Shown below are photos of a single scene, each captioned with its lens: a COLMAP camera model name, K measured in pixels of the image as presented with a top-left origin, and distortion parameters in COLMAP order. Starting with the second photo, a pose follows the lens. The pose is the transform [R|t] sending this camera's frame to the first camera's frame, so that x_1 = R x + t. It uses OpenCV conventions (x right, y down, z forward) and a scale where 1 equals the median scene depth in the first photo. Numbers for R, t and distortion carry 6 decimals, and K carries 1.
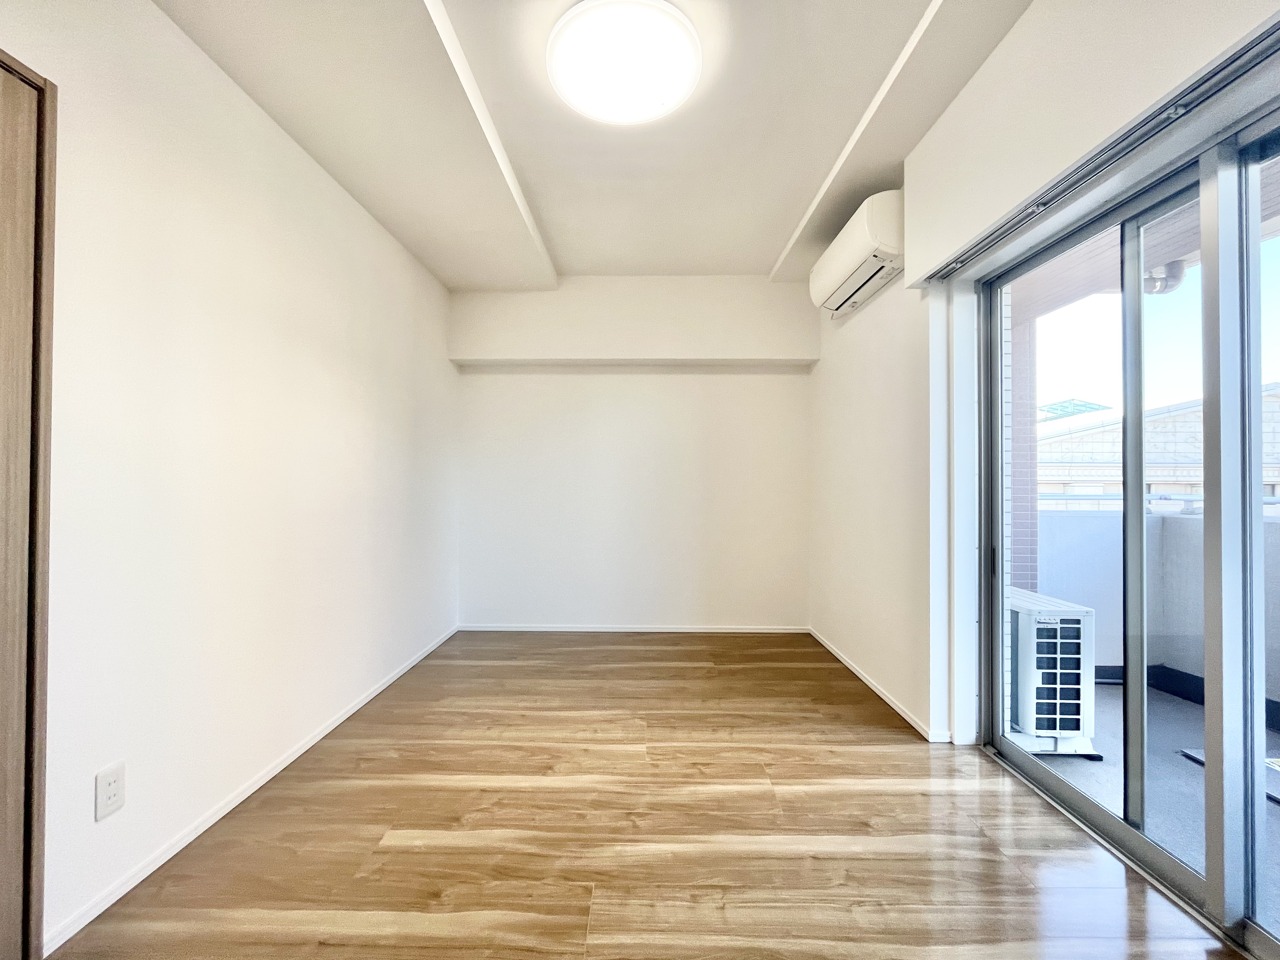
lens RADIAL K [[520.3, 0, 636.0], [0, 520.3, 484.5], [0, 0, 1]] dist [-0.000590, -0.000795]
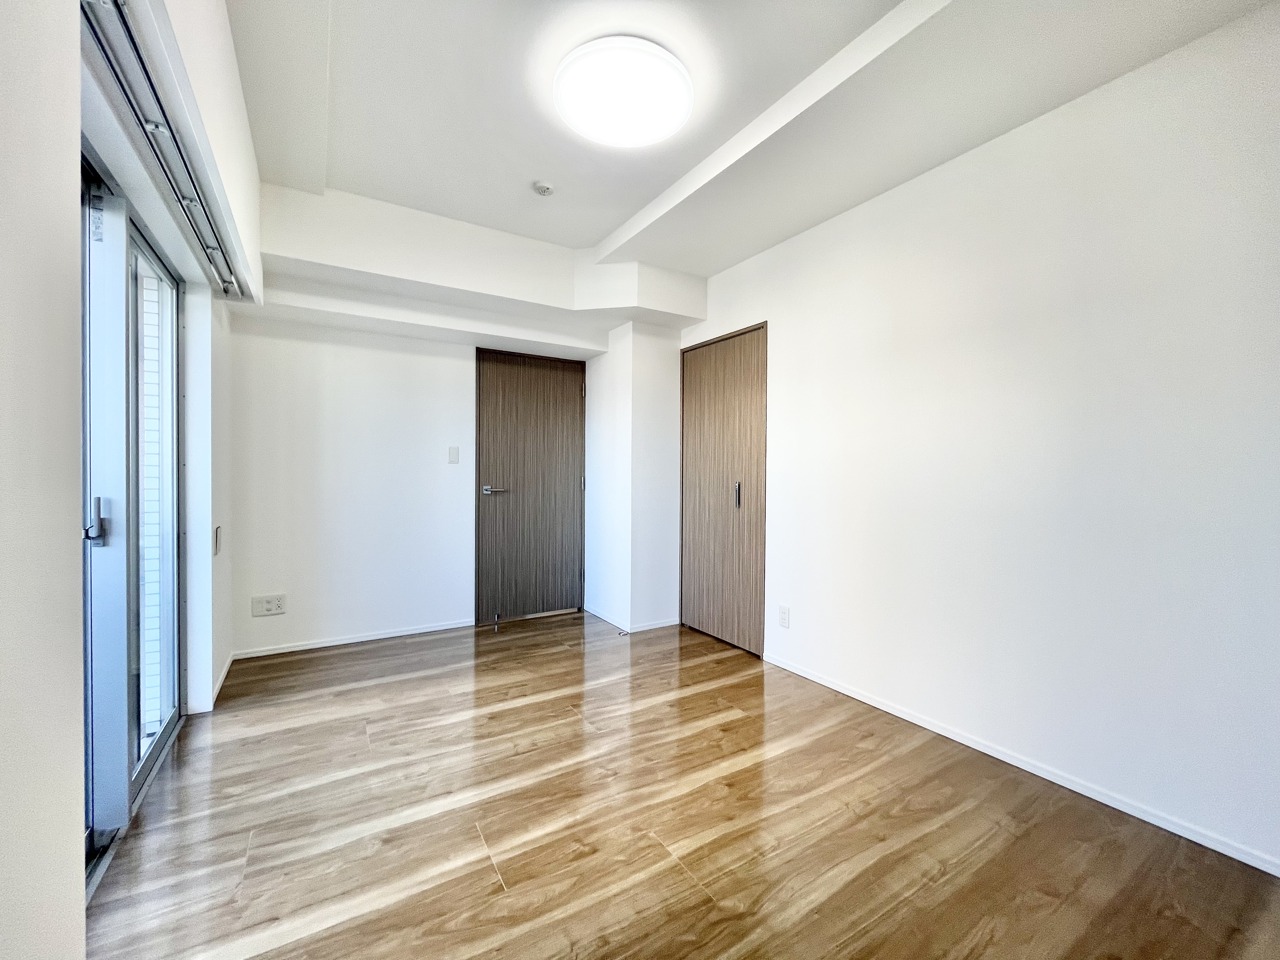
lens RADIAL K [[520.3, 0, 635.2], [0, 520.3, 476.2], [0, 0, 1]] dist [-0.000590, -0.000795]
pose [[-0.843141, -0.004243, -0.537676, 0.444947], [-0.010702, 0.999903, 0.008891, -0.010712], [0.537586, 0.013250, -0.843105, 1.572508]]
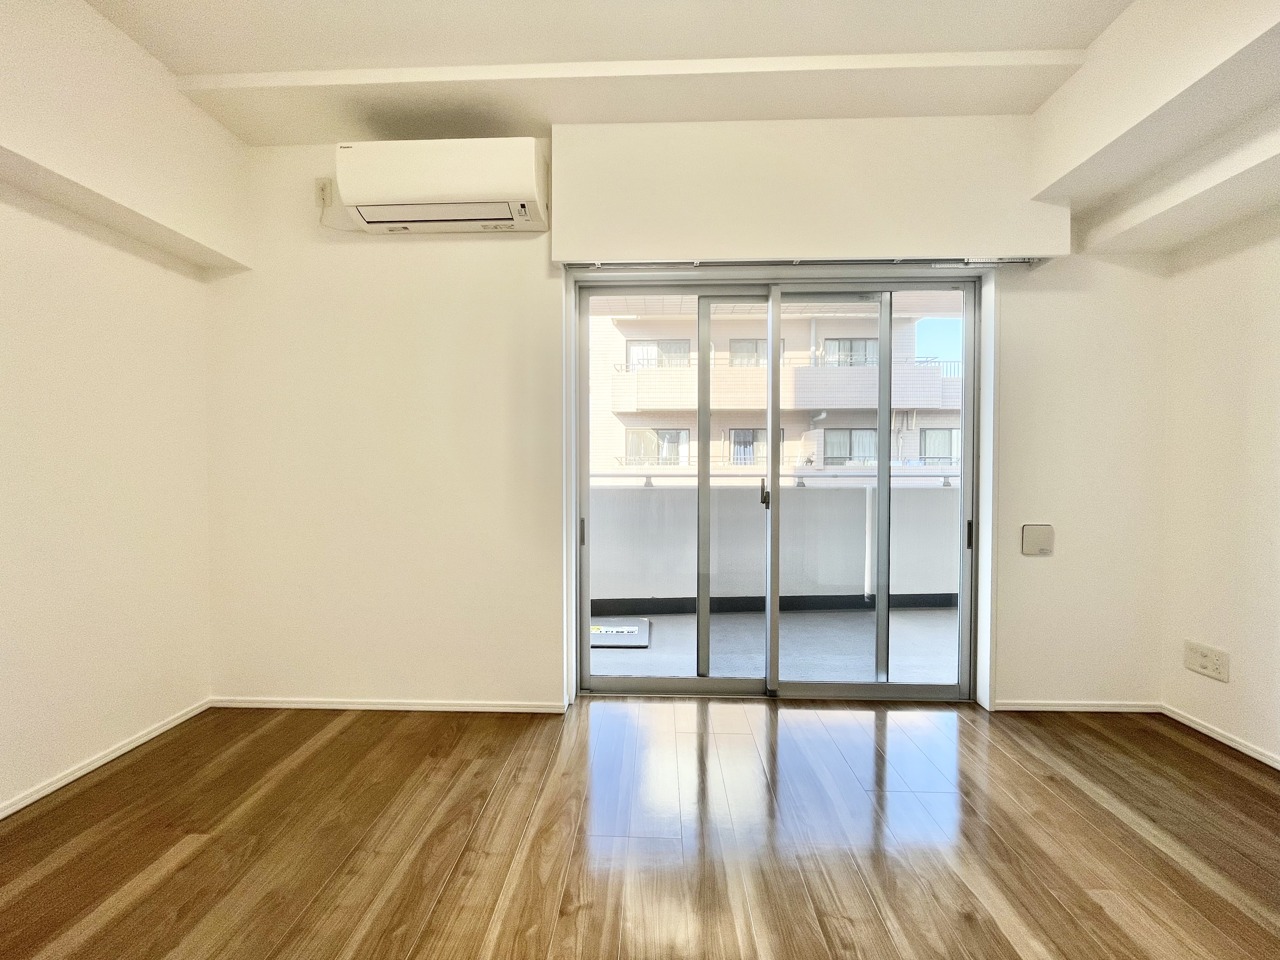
lens RADIAL K [[520.3, 0, 639.5], [0, 520.3, 477.3], [0, 0, 1]] dist [-0.000590, -0.000795]
pose [[0.020646, -0.021709, 0.999551, -0.469748], [0.003695, 0.999759, 0.021637, 0.003000], [-0.999780, 0.003247, 0.020721, 0.847990]]
